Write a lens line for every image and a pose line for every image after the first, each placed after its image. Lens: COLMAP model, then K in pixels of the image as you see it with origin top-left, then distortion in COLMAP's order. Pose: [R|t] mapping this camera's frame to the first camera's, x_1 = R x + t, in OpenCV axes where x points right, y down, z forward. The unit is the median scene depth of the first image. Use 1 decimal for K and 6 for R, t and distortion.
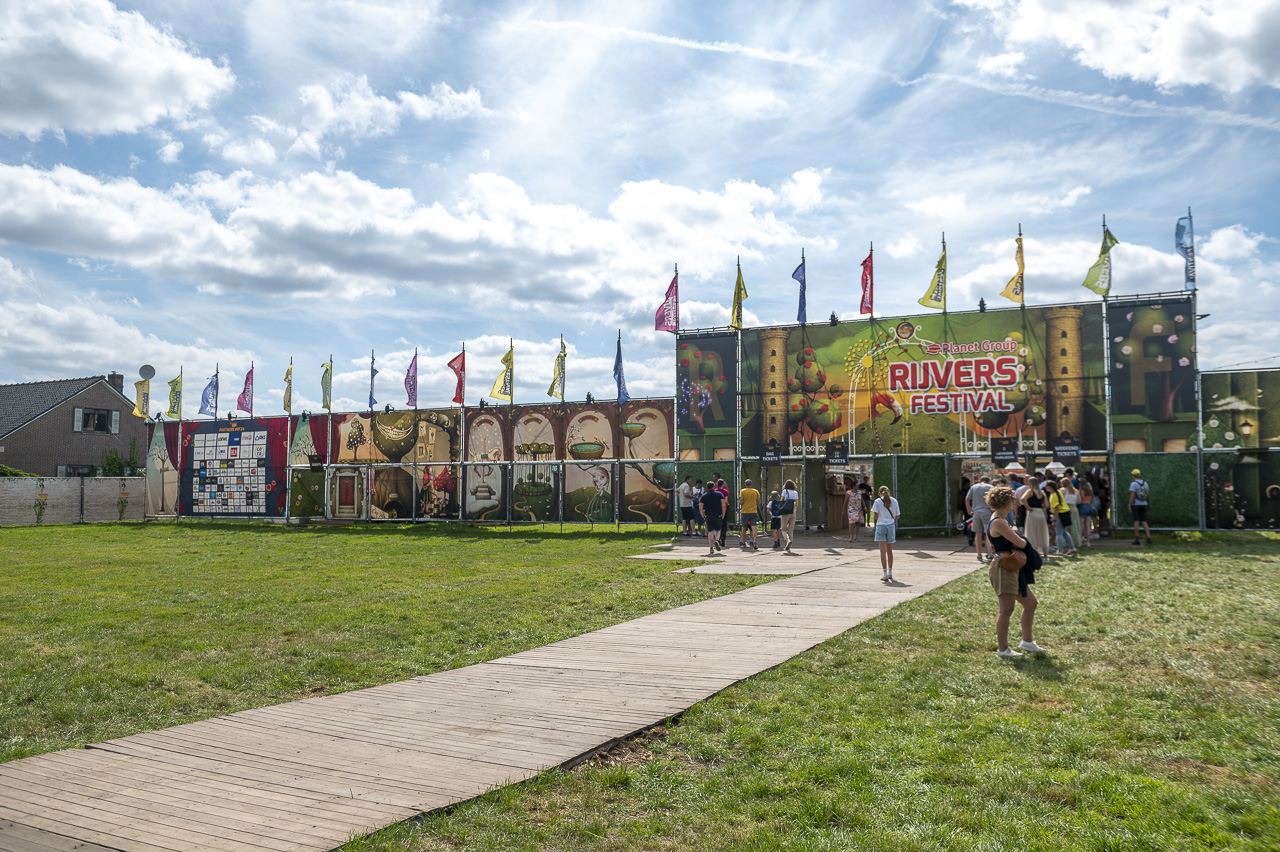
lens RADIAL K [[1045.3, 0, 640.4], [0, 1045.3, 432.5], [0, 0, 1]] dist [-0.033950, -0.009498]
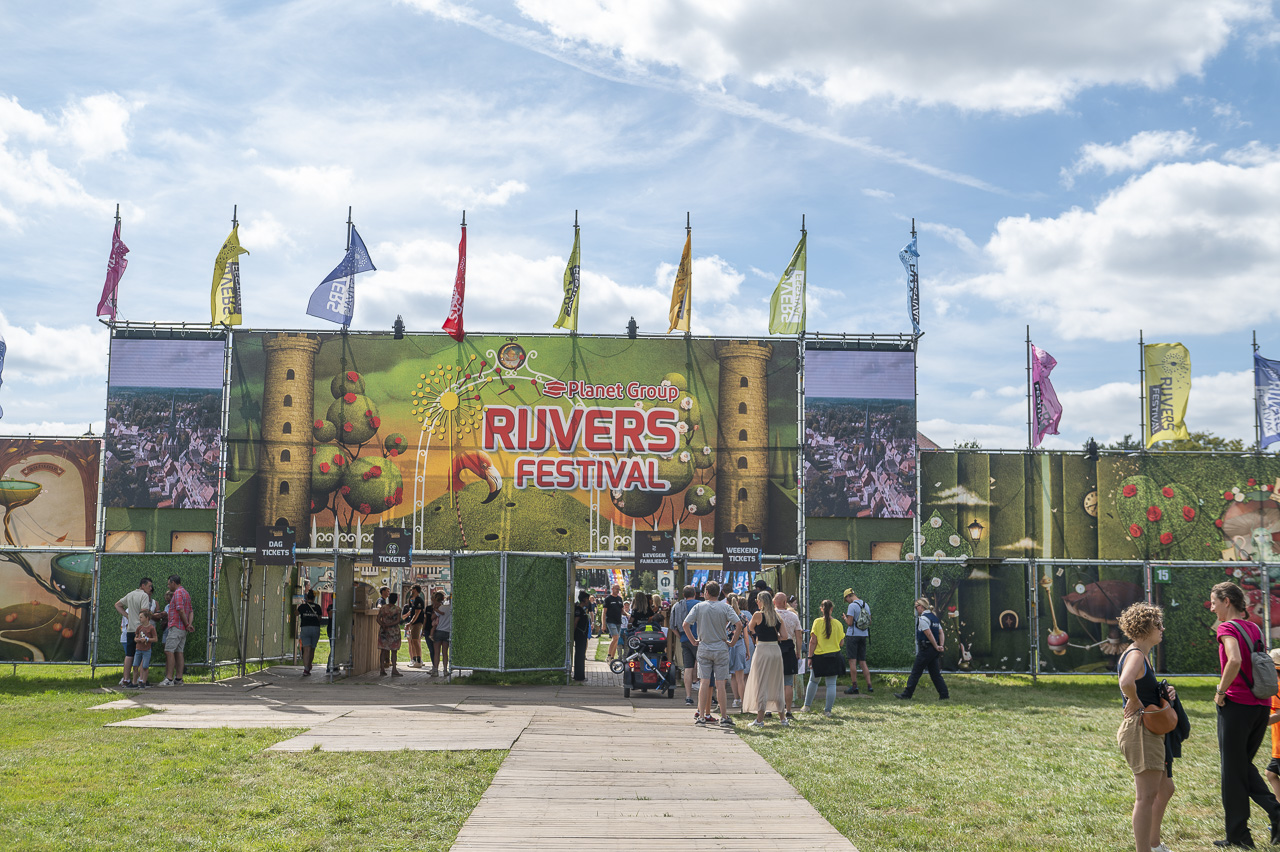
lens RADIAL K [[1651.3, 0, 640.4], [0, 1651.3, 418.4], [0, 0, 1]] dist [-0.008062, 0.000000]
pose [[0.870461, 0.069911, 0.487248, -0.159455], [-0.040400, 0.996670, -0.070828, 0.007550], [-0.490577, 0.041968, 0.870386, 0.086547]]
